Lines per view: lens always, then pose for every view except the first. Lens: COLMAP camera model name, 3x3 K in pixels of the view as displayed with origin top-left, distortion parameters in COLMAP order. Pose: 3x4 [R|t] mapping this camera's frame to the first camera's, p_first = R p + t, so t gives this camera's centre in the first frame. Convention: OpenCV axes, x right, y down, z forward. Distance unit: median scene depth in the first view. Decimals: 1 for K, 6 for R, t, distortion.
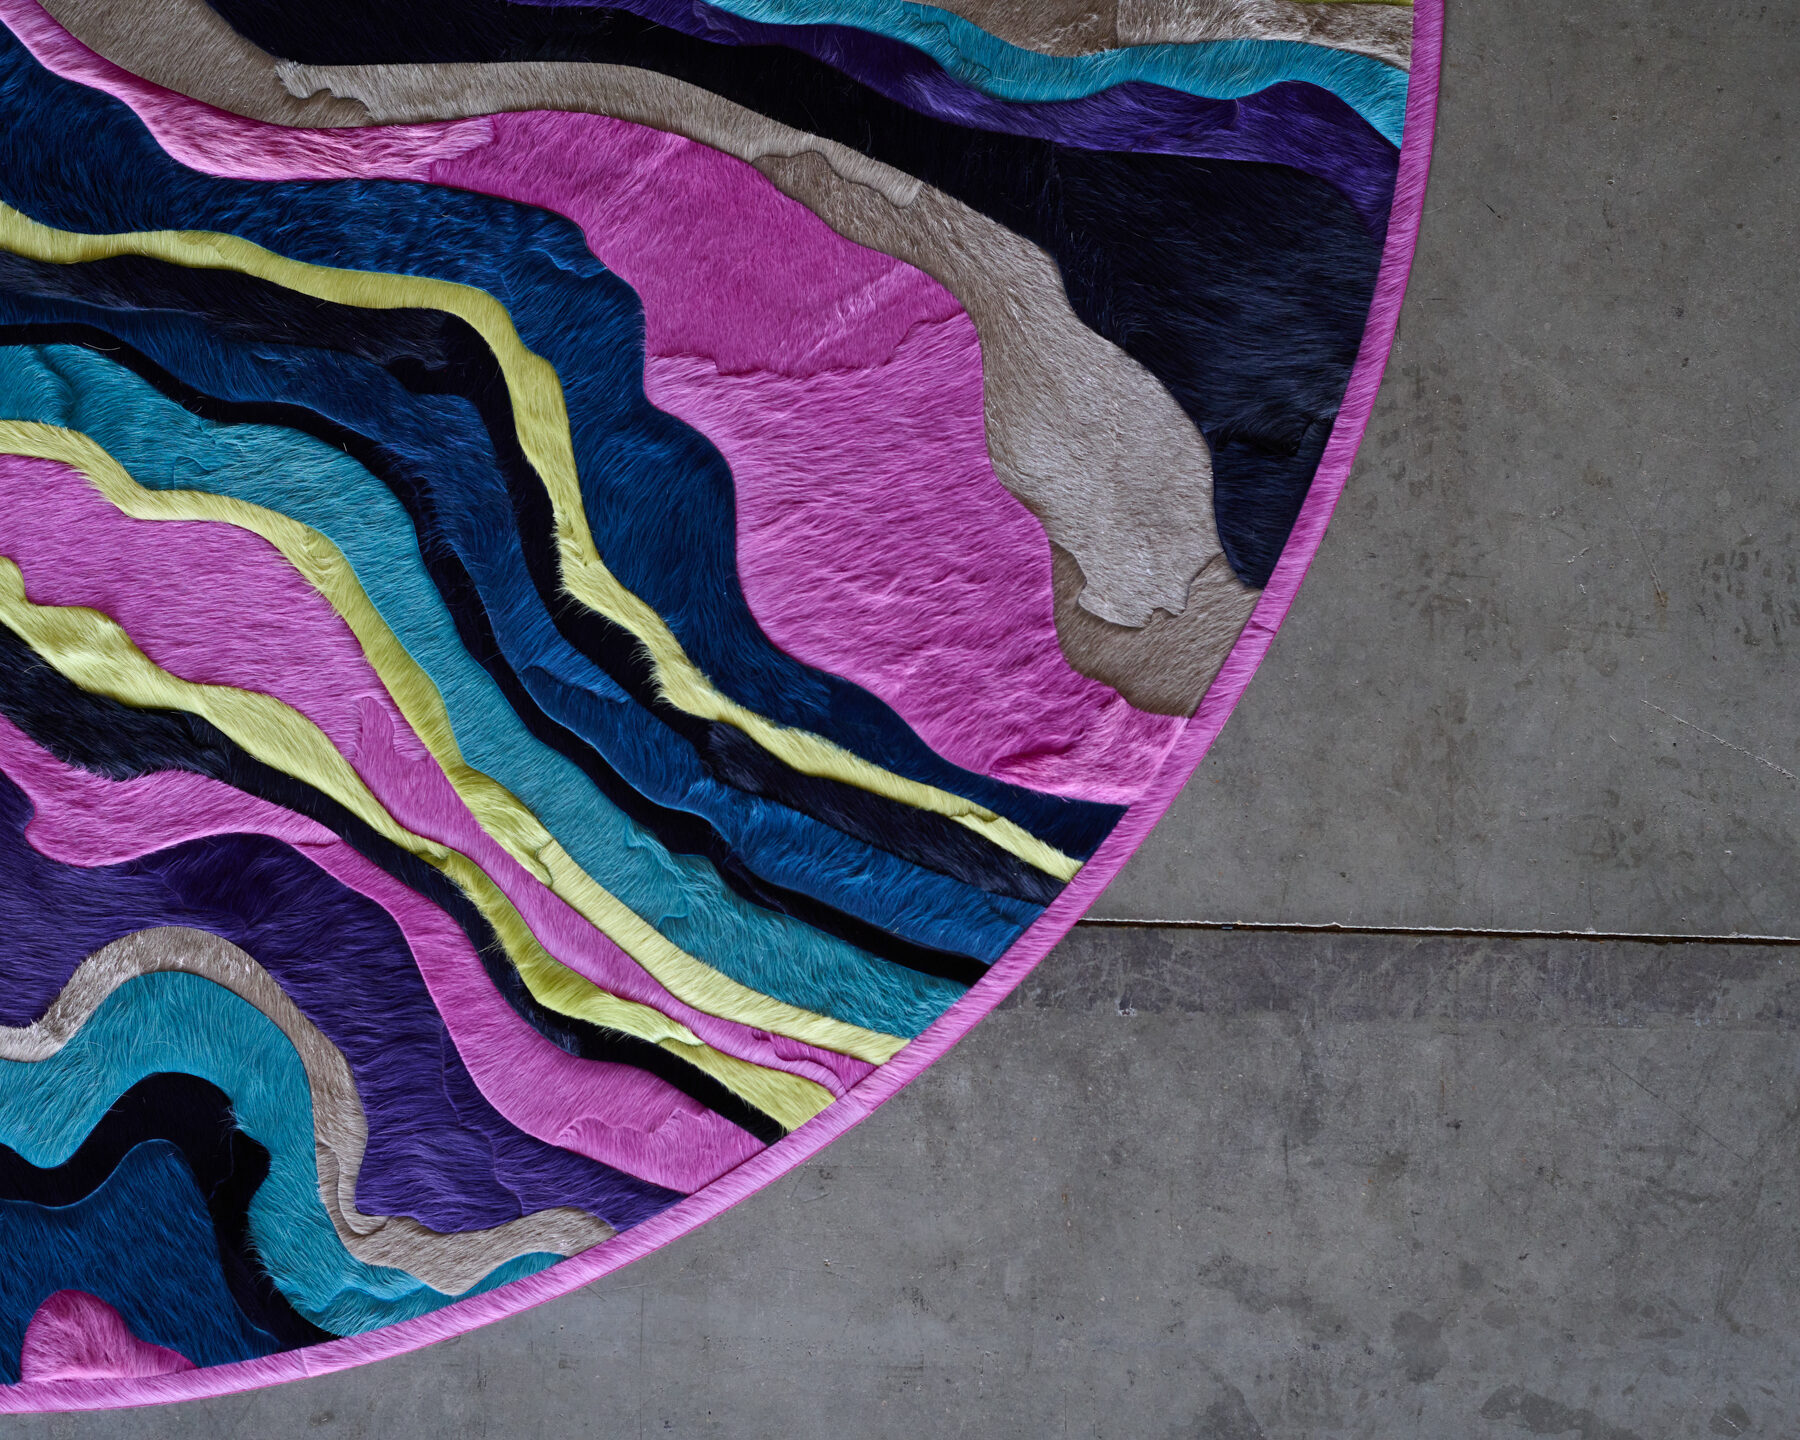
lens RADIAL K [[3158.2, 0, 900.3], [0, 3158.2, 717.5], [0, 0, 1]] dist [-0.103959, 0.000000]
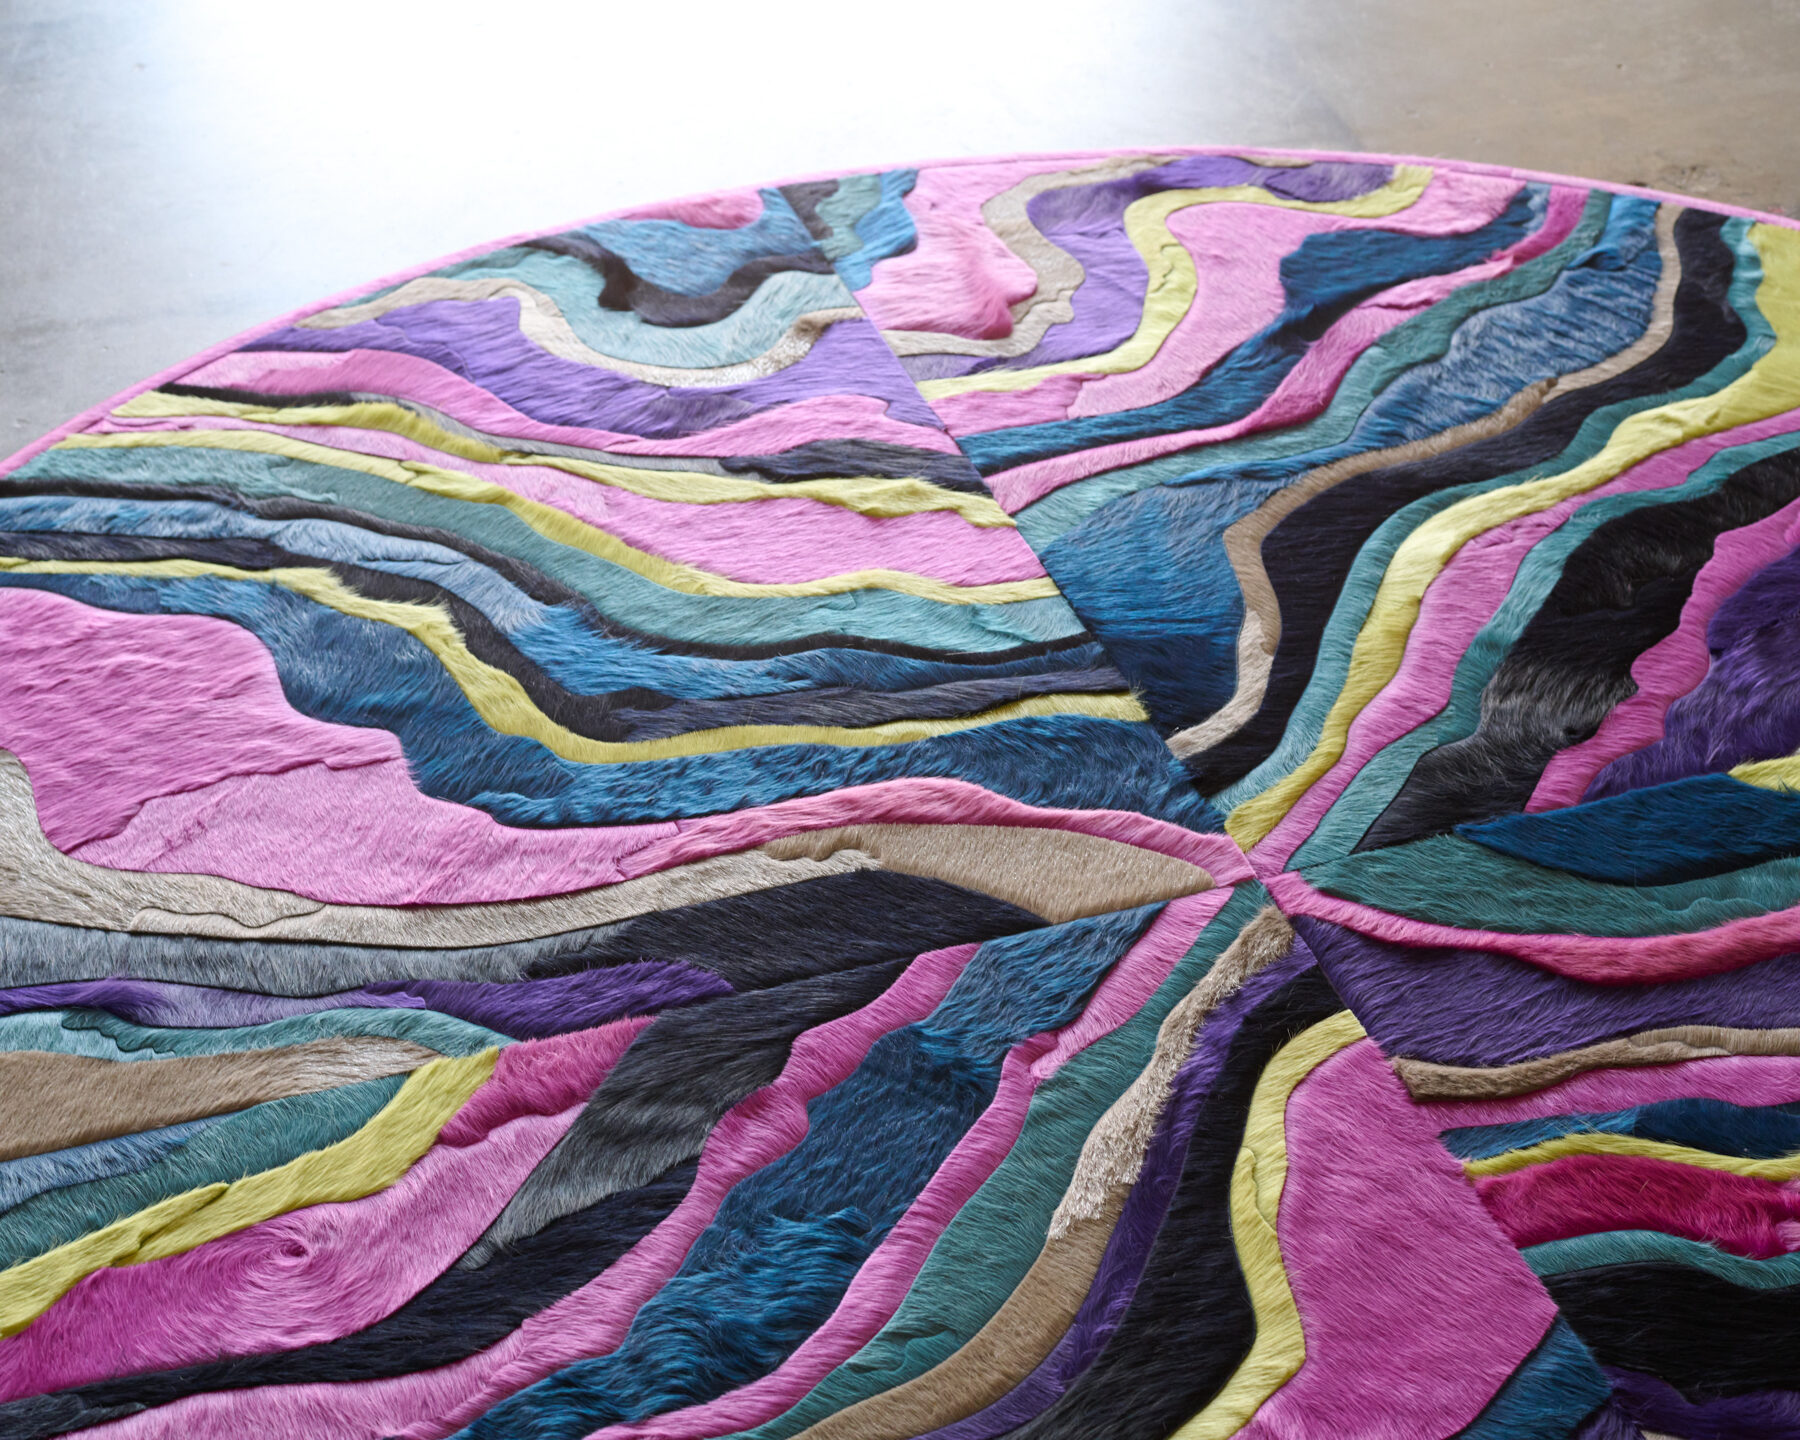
lens RADIAL K [[3158.2, 0, 909.0], [0, 3158.2, 711.7], [0, 0, 1]] dist [-0.103959, 0.000000]
pose [[-0.951602, 0.189305, -0.242109, -0.000242], [-0.306936, -0.545395, 0.779958, -0.880200], [0.015605, 0.816522, 0.577103, 0.454520]]
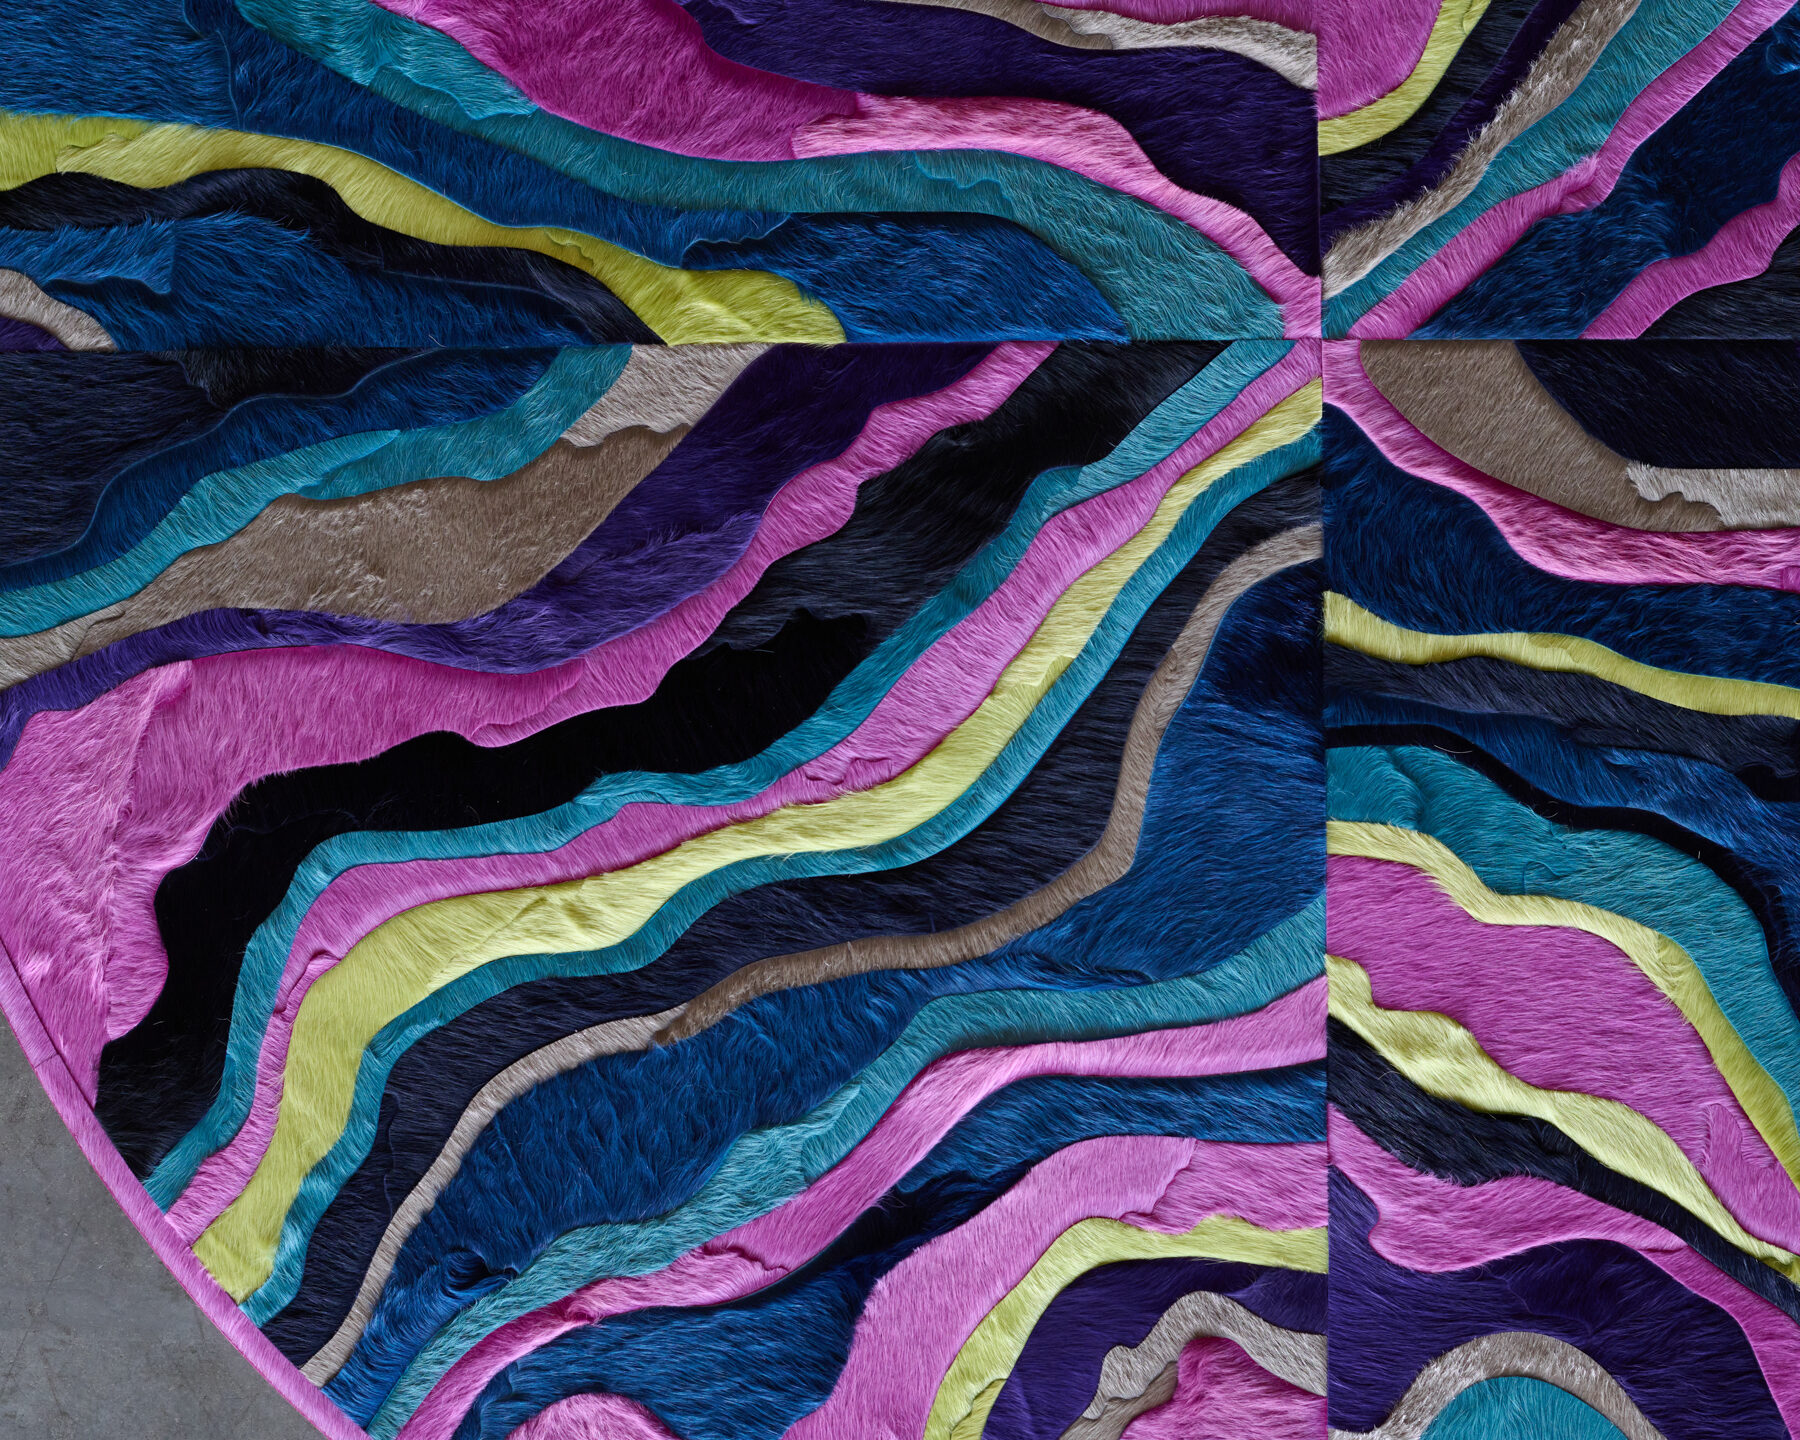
lens RADIAL K [[3158.2, 0, 900.0], [0, 3158.2, 716.2], [0, 0, 1]] dist [-0.103959, 0.000000]
pose [[0.999936, 0.011270, -0.000785, -0.429416], [-0.011268, 0.999932, 0.003036, -0.130005], [0.000820, -0.003027, 0.999995, 0.003607]]
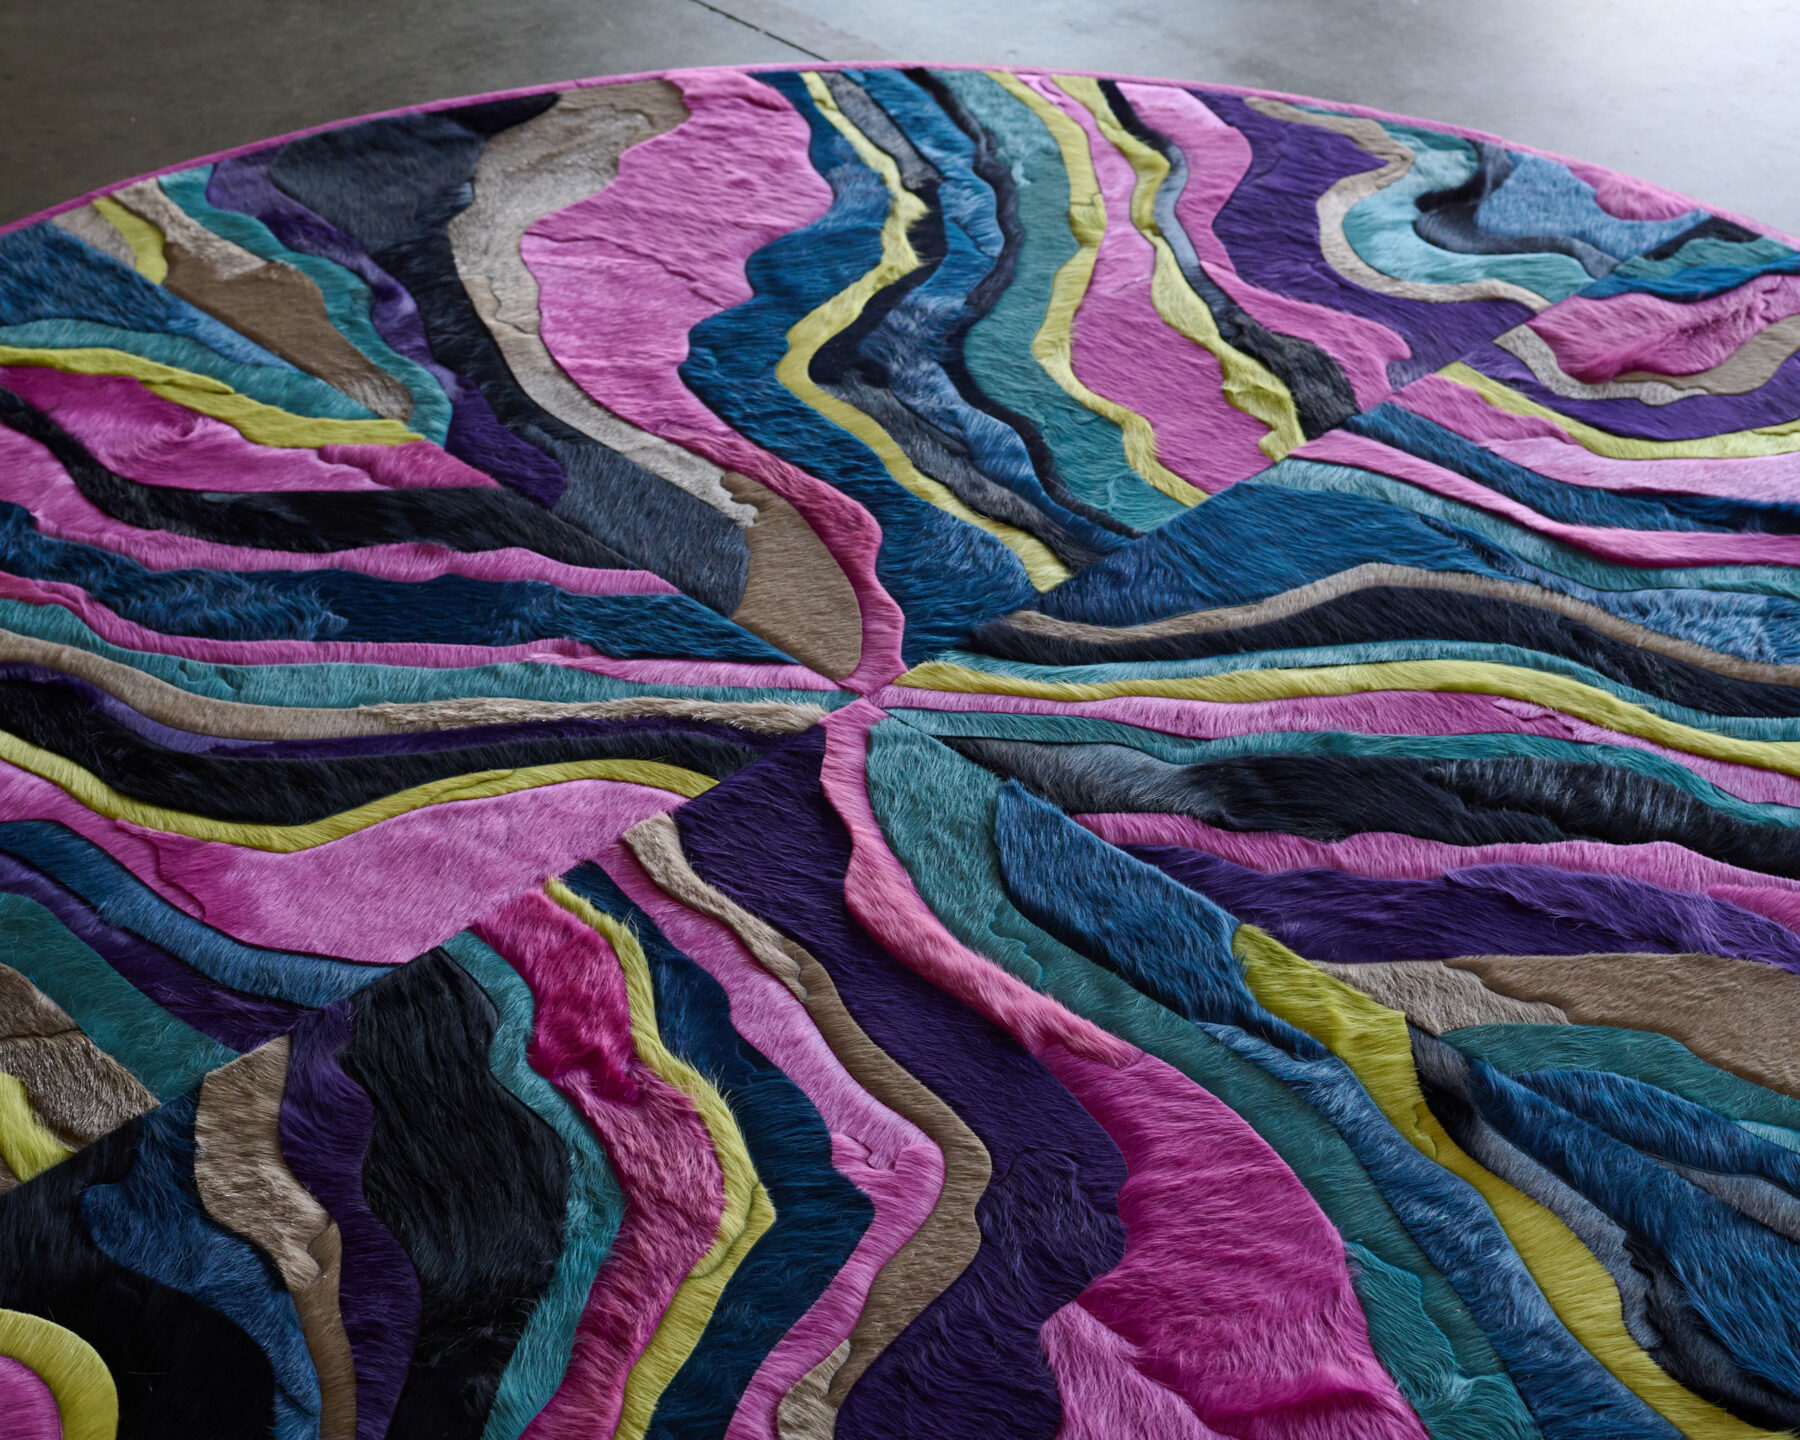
lens RADIAL K [[3158.2, 0, 910.2], [0, 3158.2, 721.5], [0, 0, 1]] dist [-0.103959, 0.000000]
pose [[-0.690762, -0.416039, 0.591405, -0.878018], [0.723079, -0.399974, 0.563185, -0.780899], [0.002240, 0.816659, 0.577115, 0.454652]]
